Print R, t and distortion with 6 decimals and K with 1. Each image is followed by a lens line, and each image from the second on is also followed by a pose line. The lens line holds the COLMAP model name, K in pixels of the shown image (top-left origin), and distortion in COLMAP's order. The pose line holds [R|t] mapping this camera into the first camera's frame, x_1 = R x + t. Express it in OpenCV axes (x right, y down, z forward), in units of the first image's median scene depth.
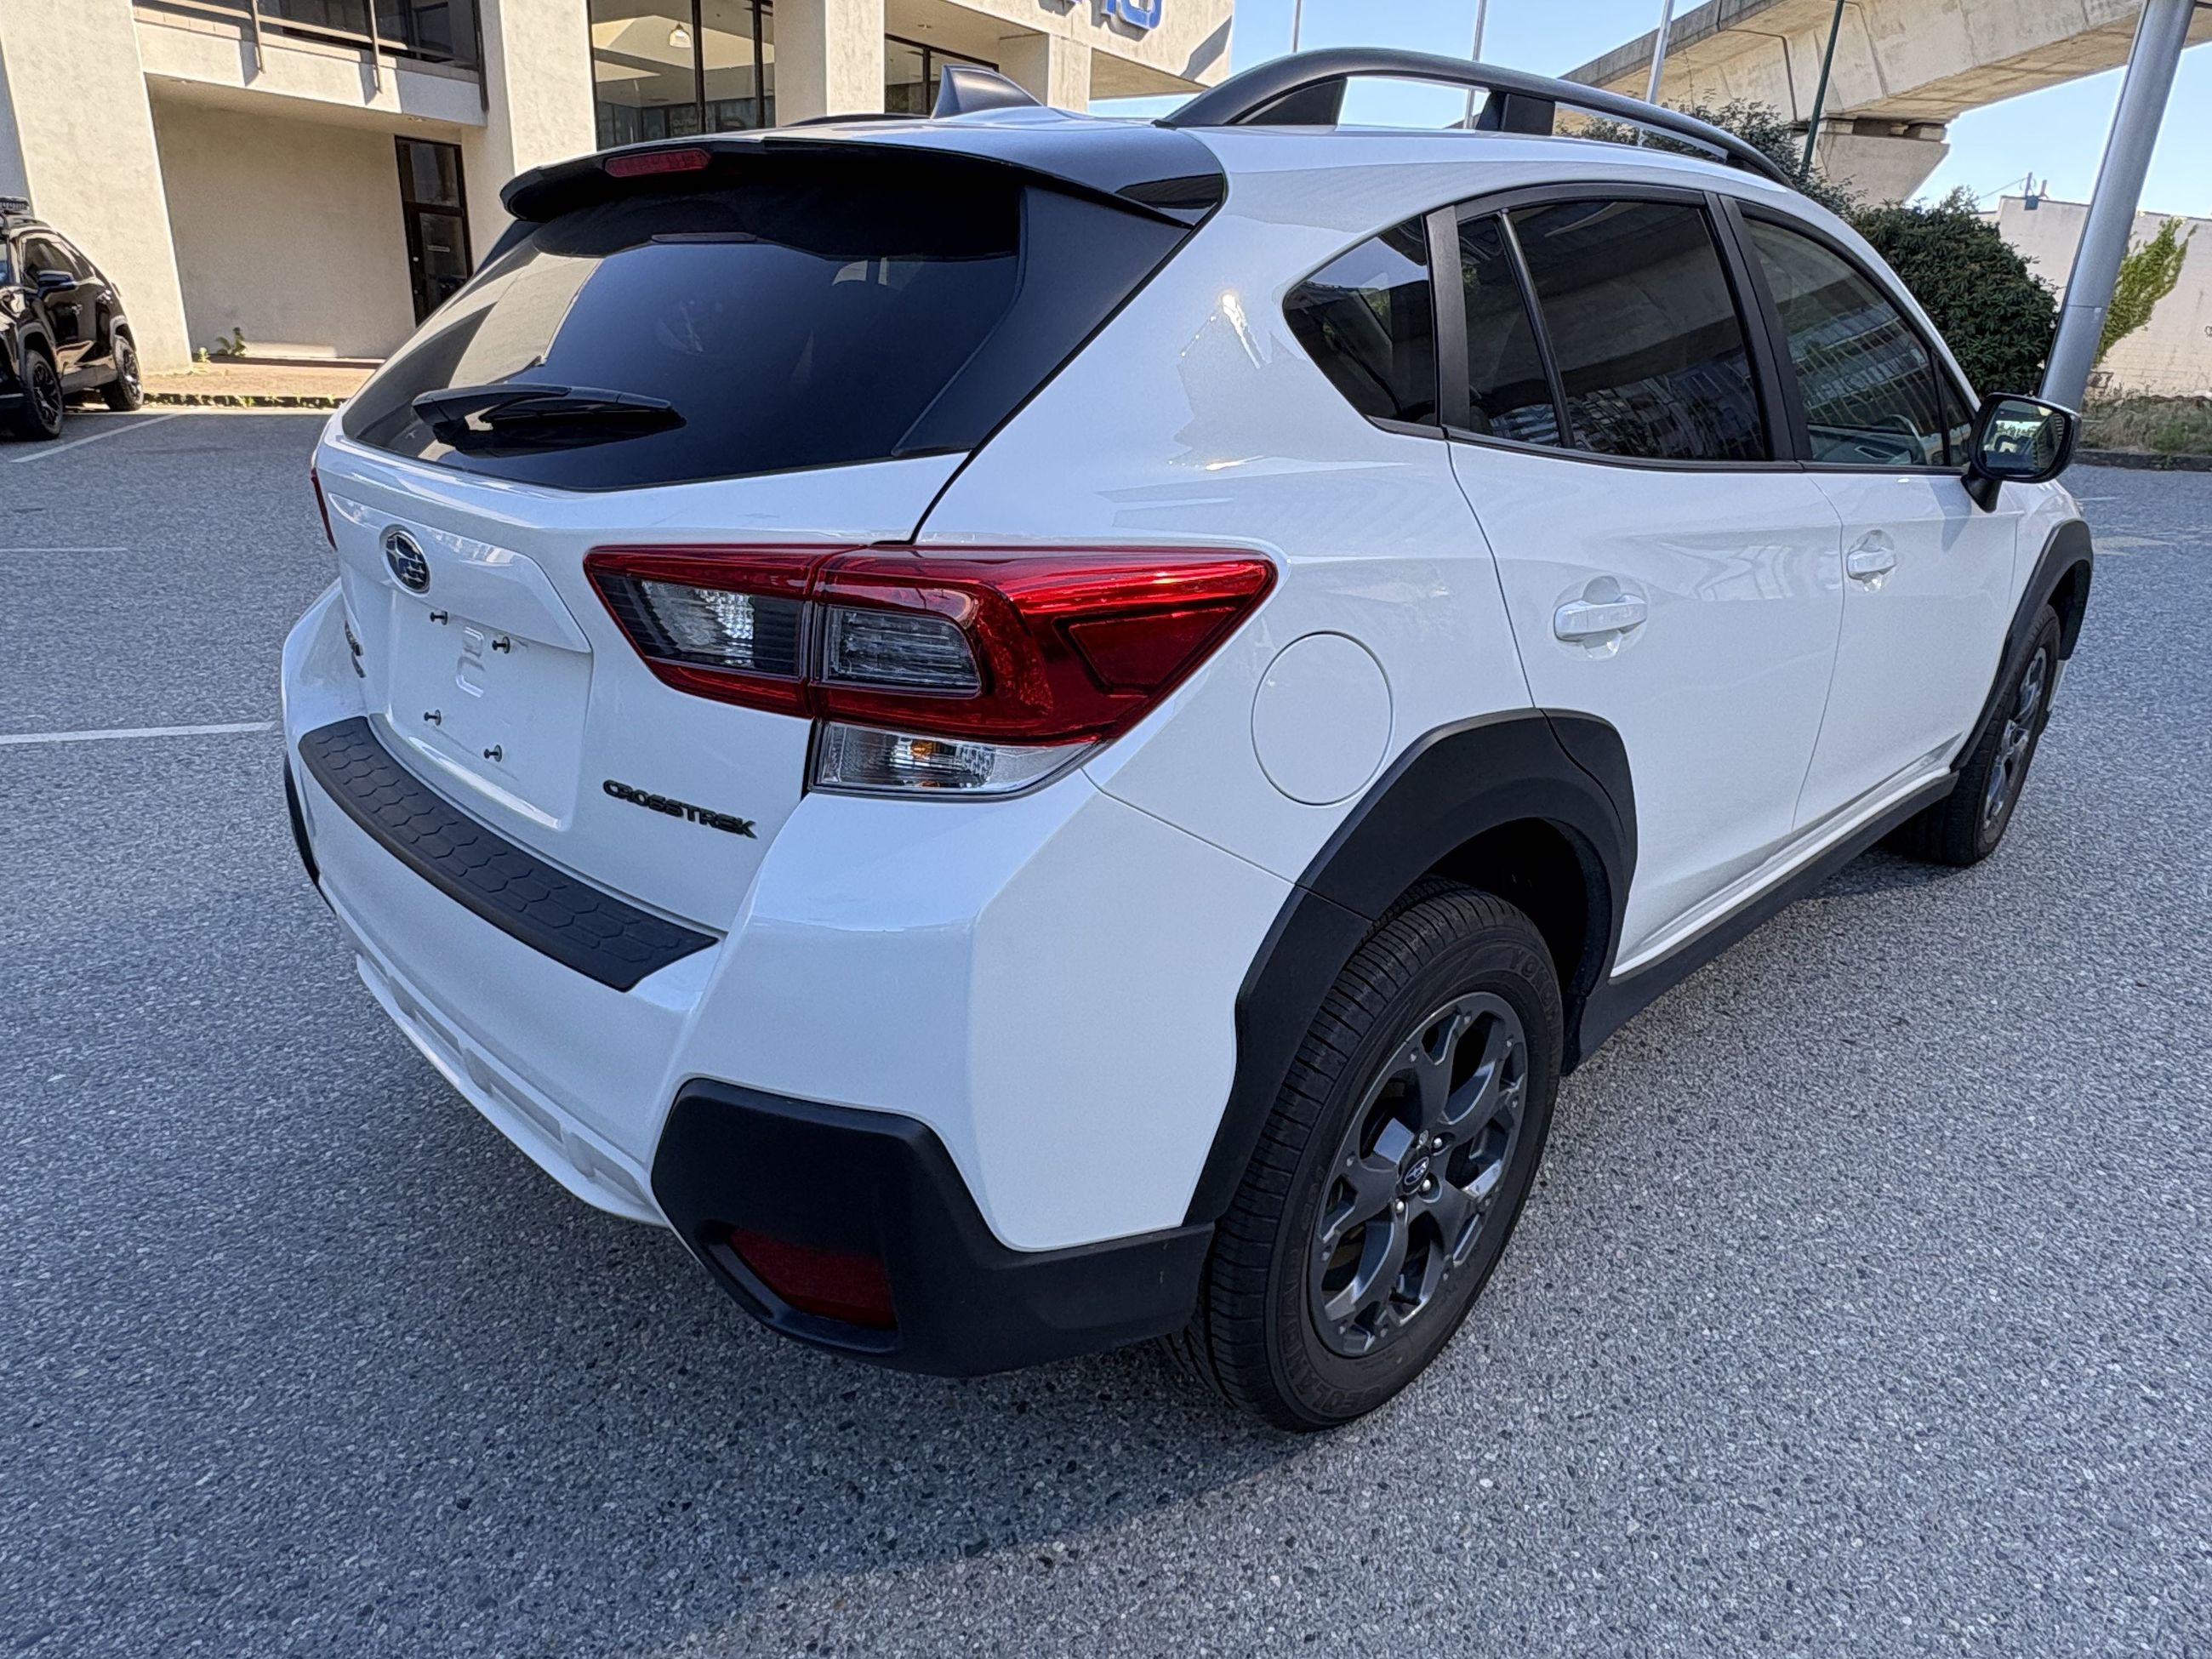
lens RADIAL K [[1343.0, 0, 1109.1], [0, 1343.0, 828.1], [0, 0, 1]] dist [0.000954, -0.000315]
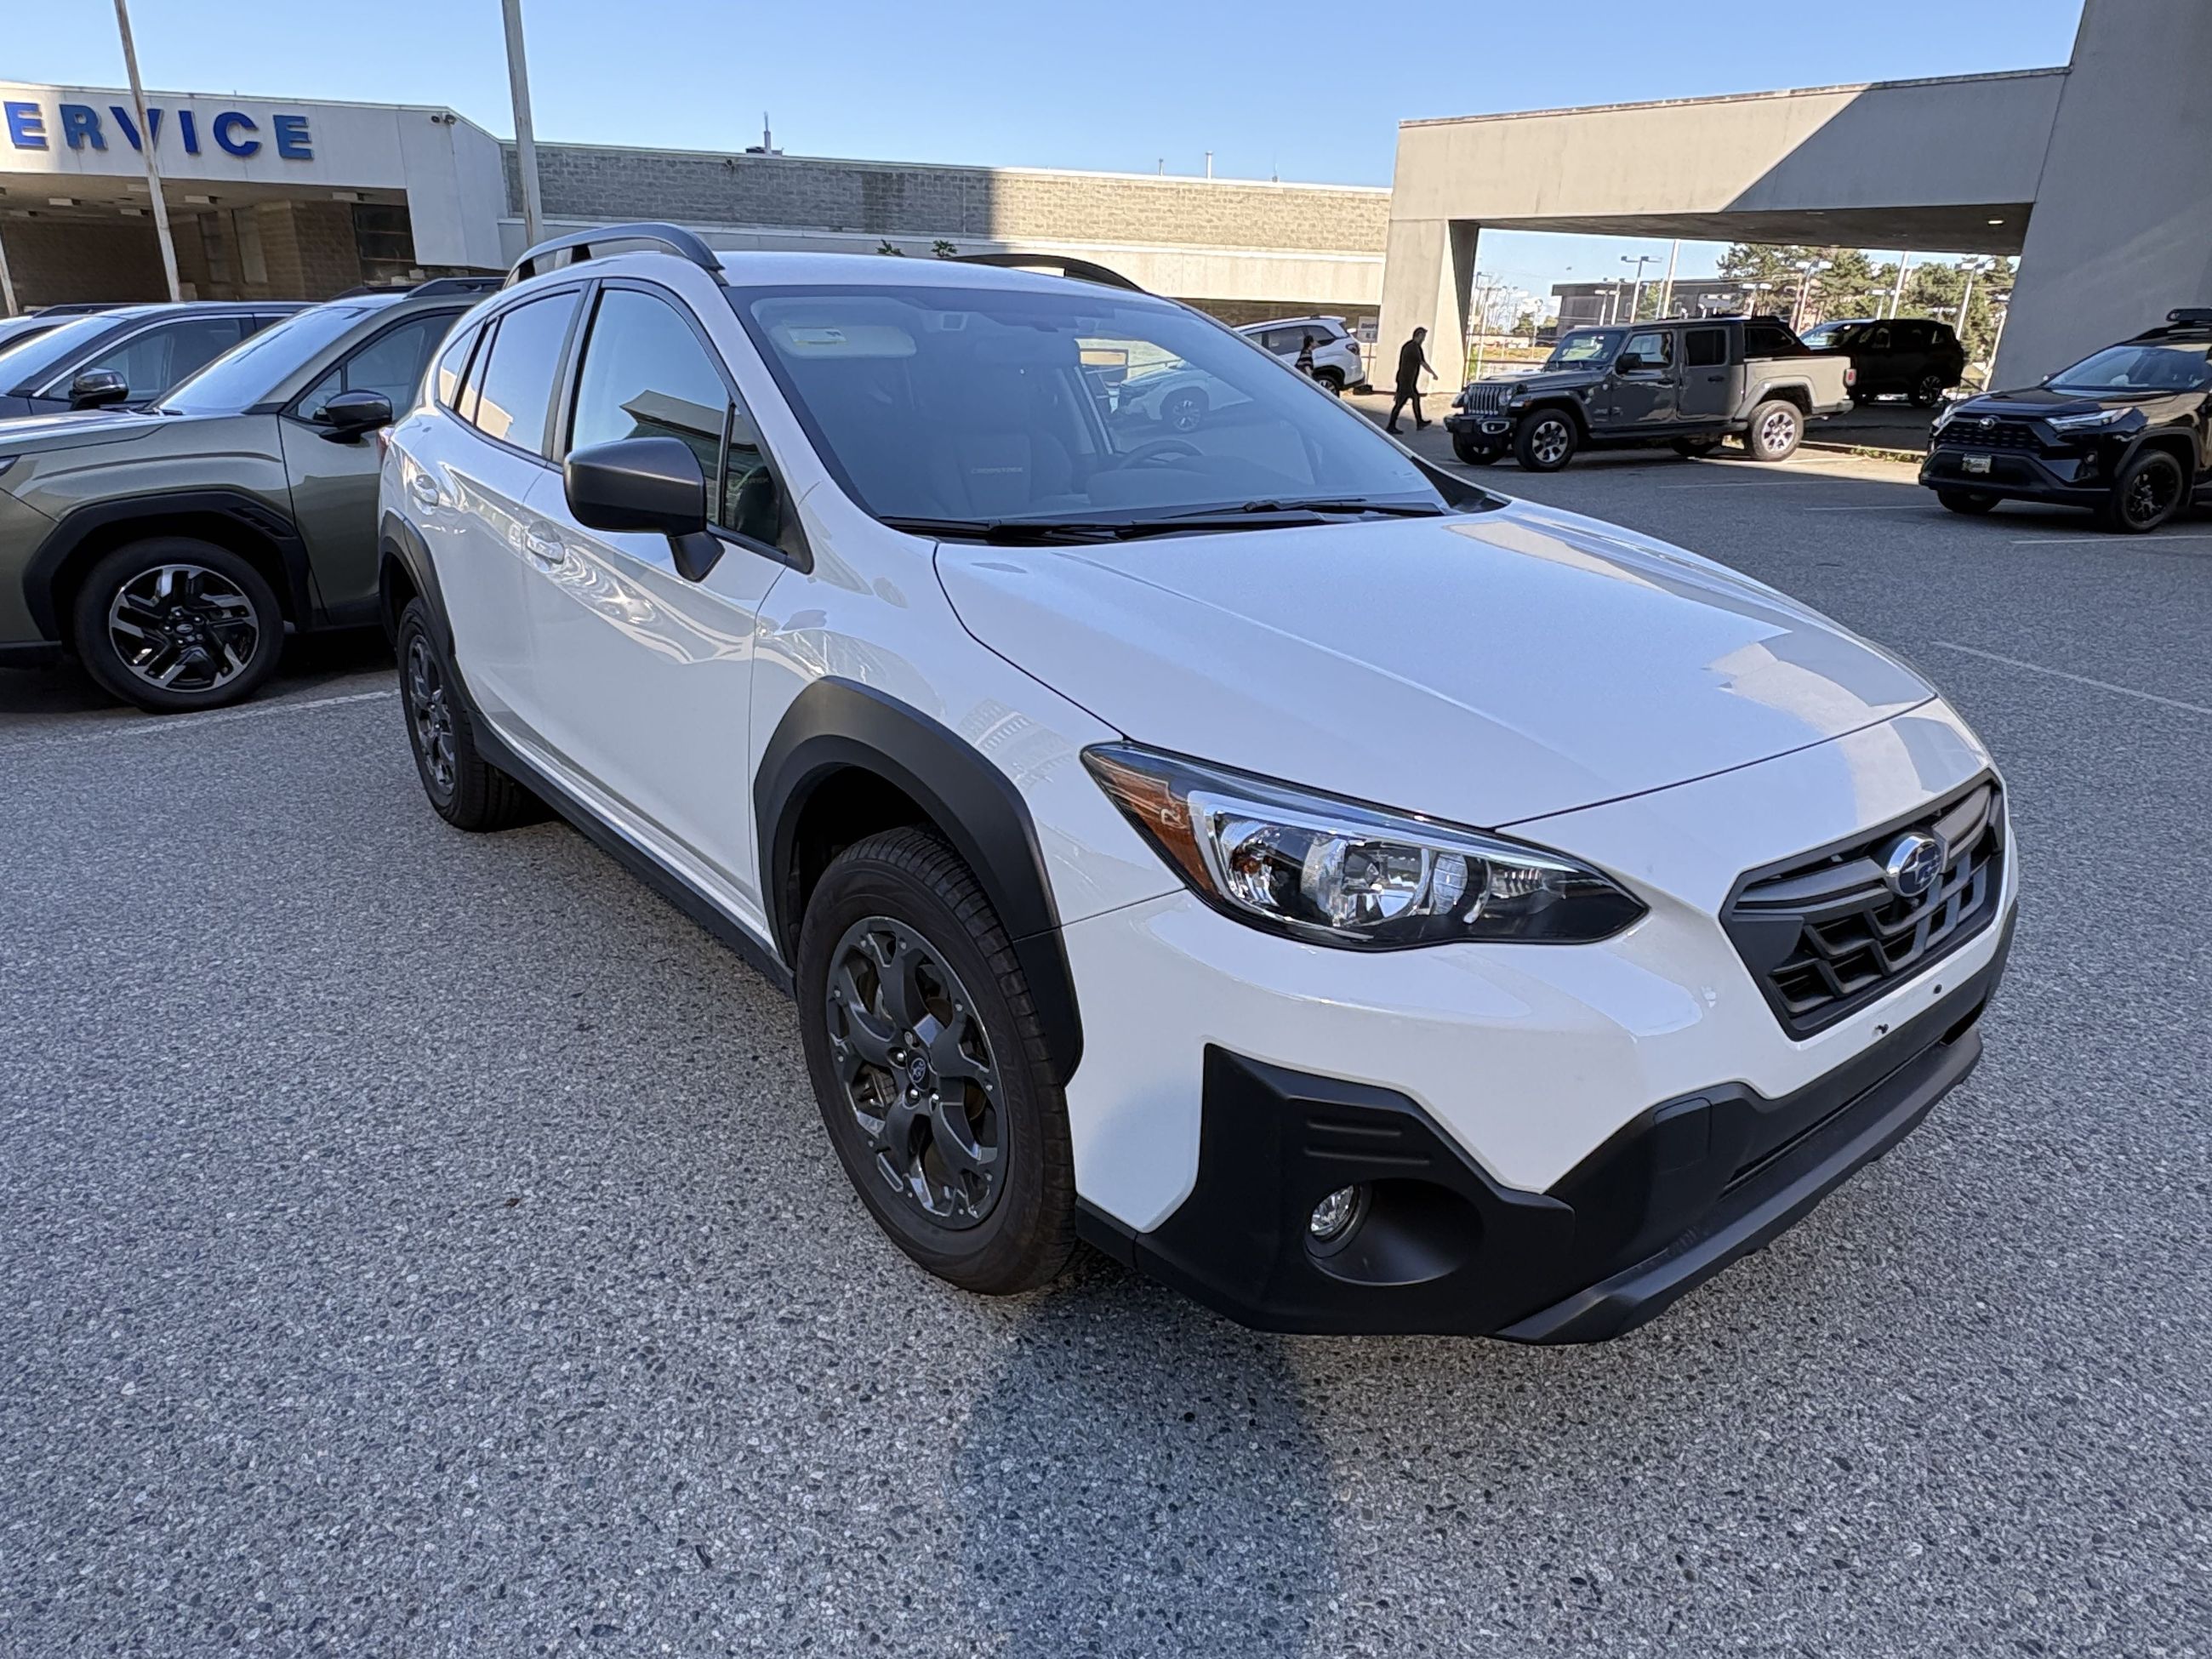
lens RADIAL K [[1343.0, 0, 1098.3], [0, 1343.0, 843.8], [0, 0, 1]] dist [0.000954, -0.000315]
pose [[-0.100768, 0.307470, -0.946207, 2.028443], [-0.374029, 0.869574, 0.322401, -0.628489], [0.921926, 0.386397, 0.027378, 1.745244]]
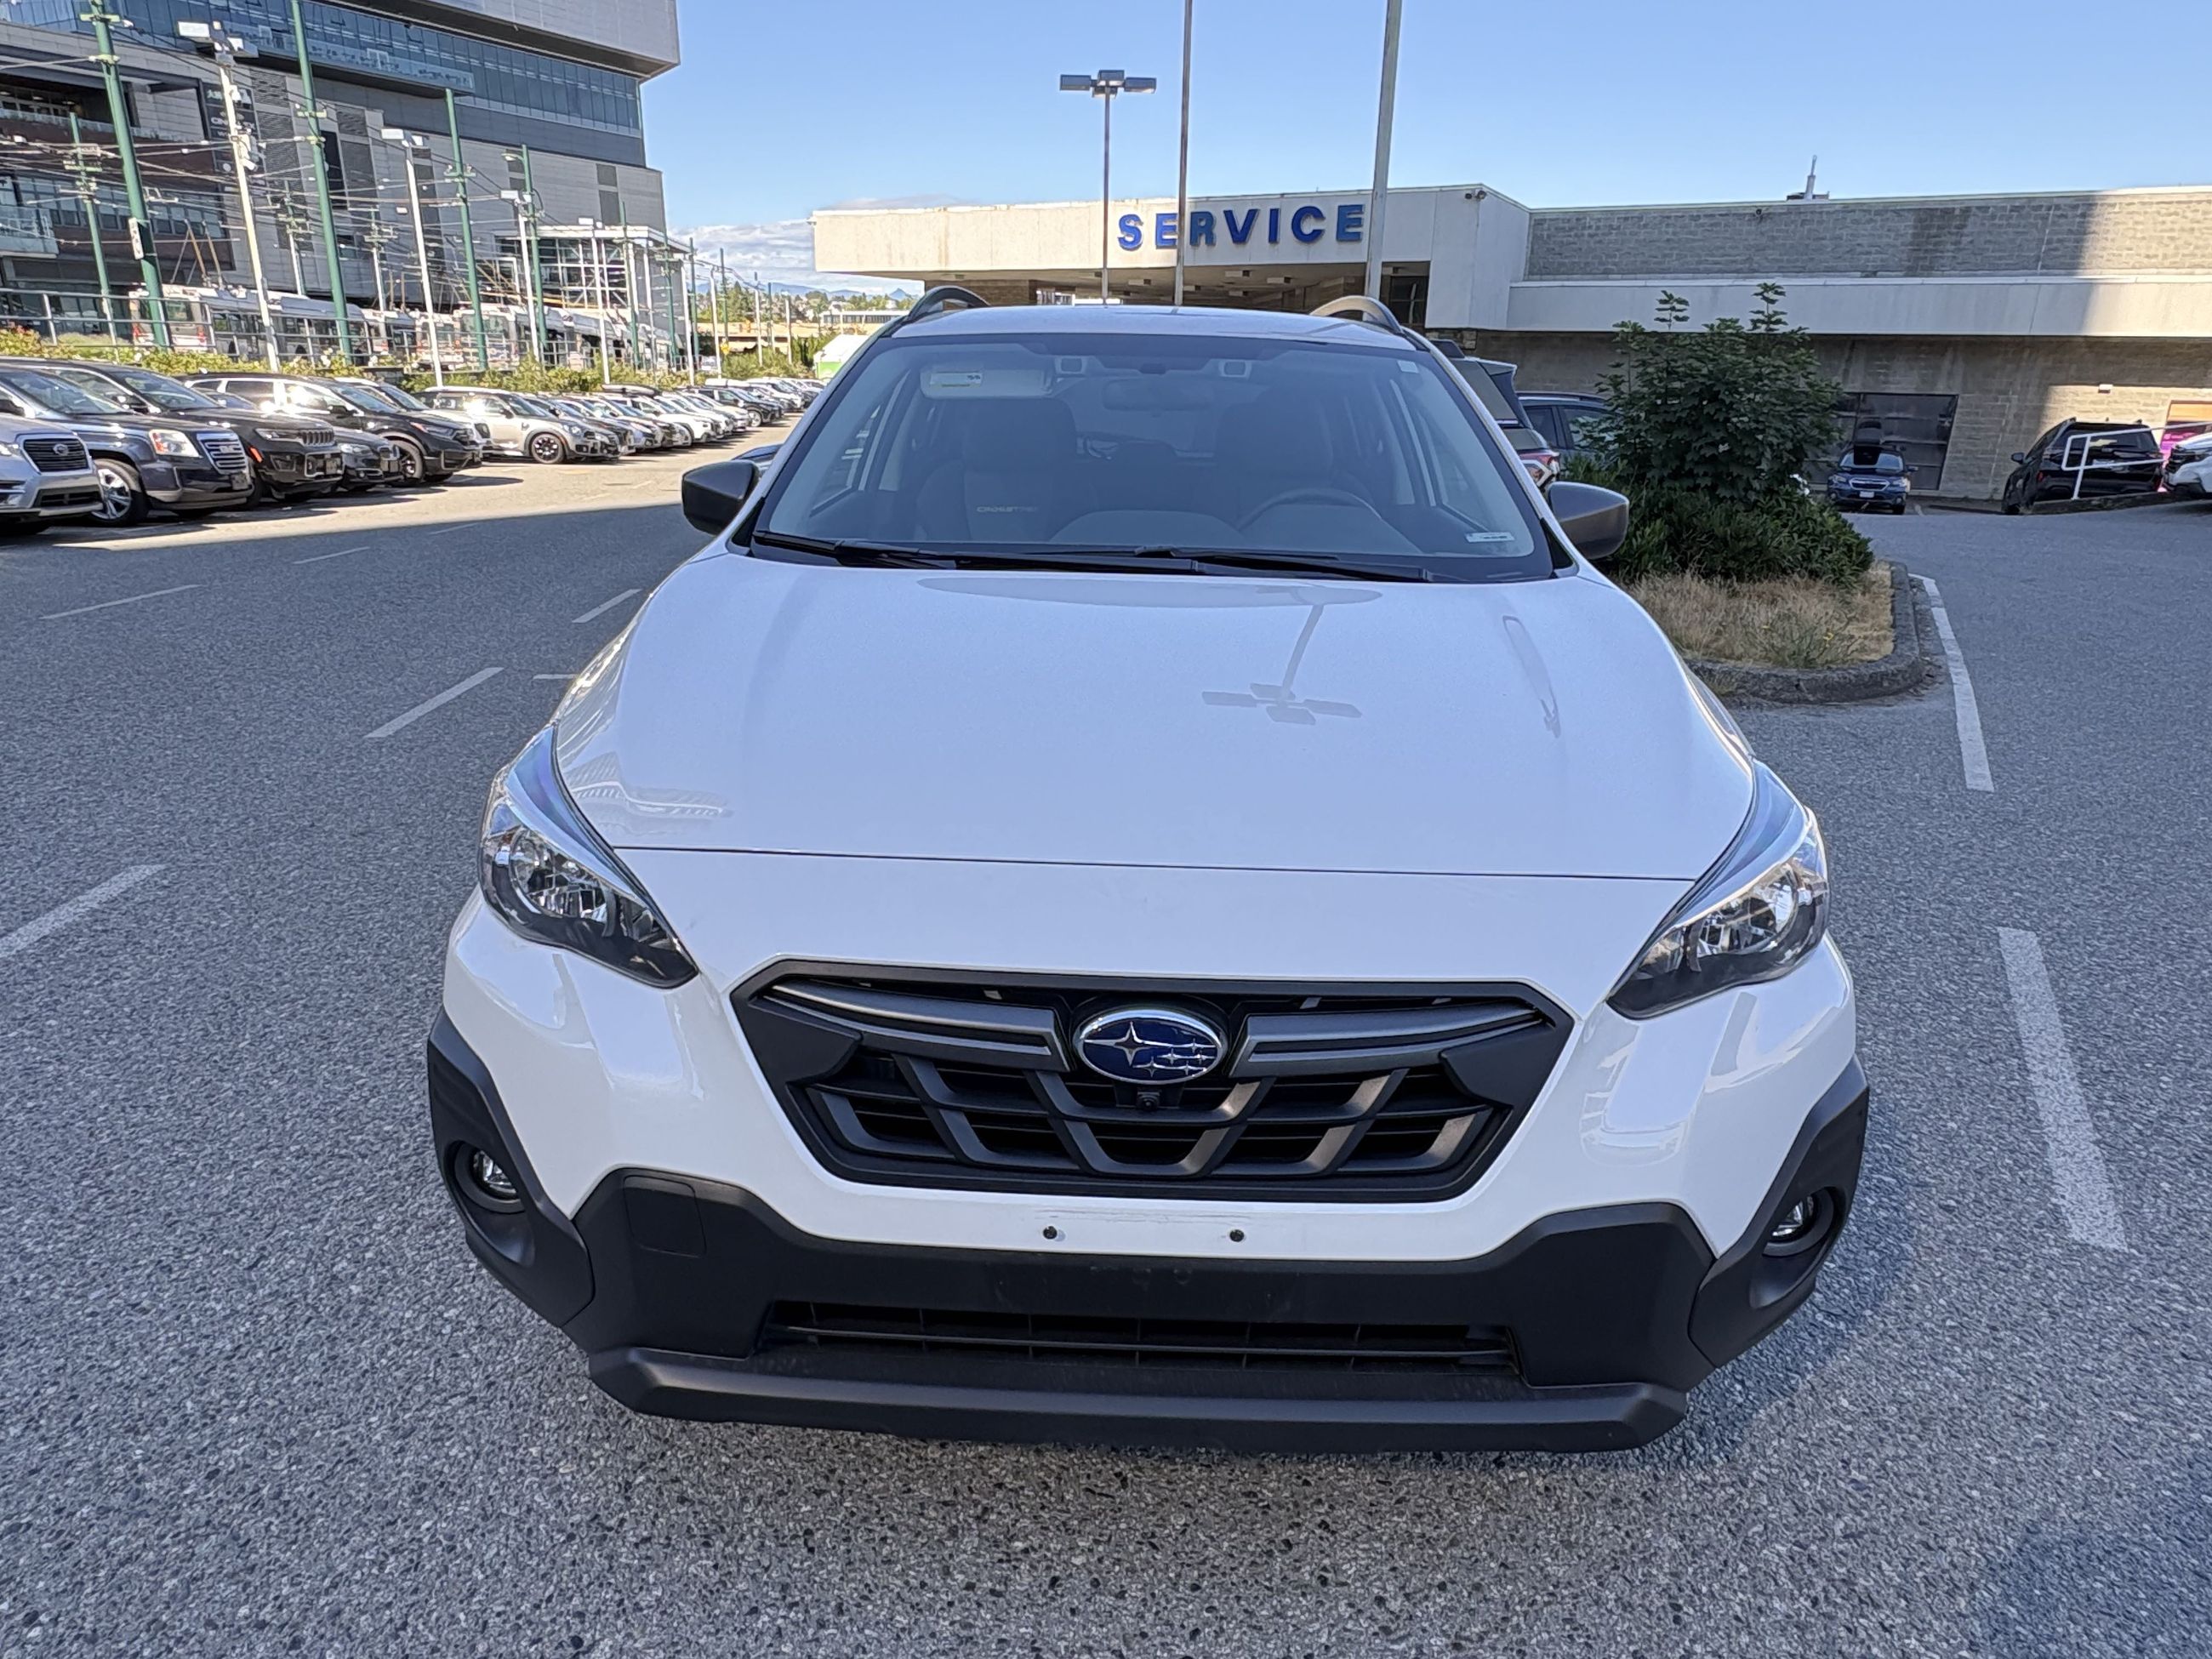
lens RADIAL K [[1343.0, 0, 1109.4], [0, 1343.0, 832.5], [0, 0, 1]] dist [0.000954, -0.000315]
pose [[-0.717692, 0.172963, -0.674539, 1.611355], [-0.287353, 0.808785, 0.513123, -0.940409], [0.634308, 0.562094, -0.530757, 2.514760]]
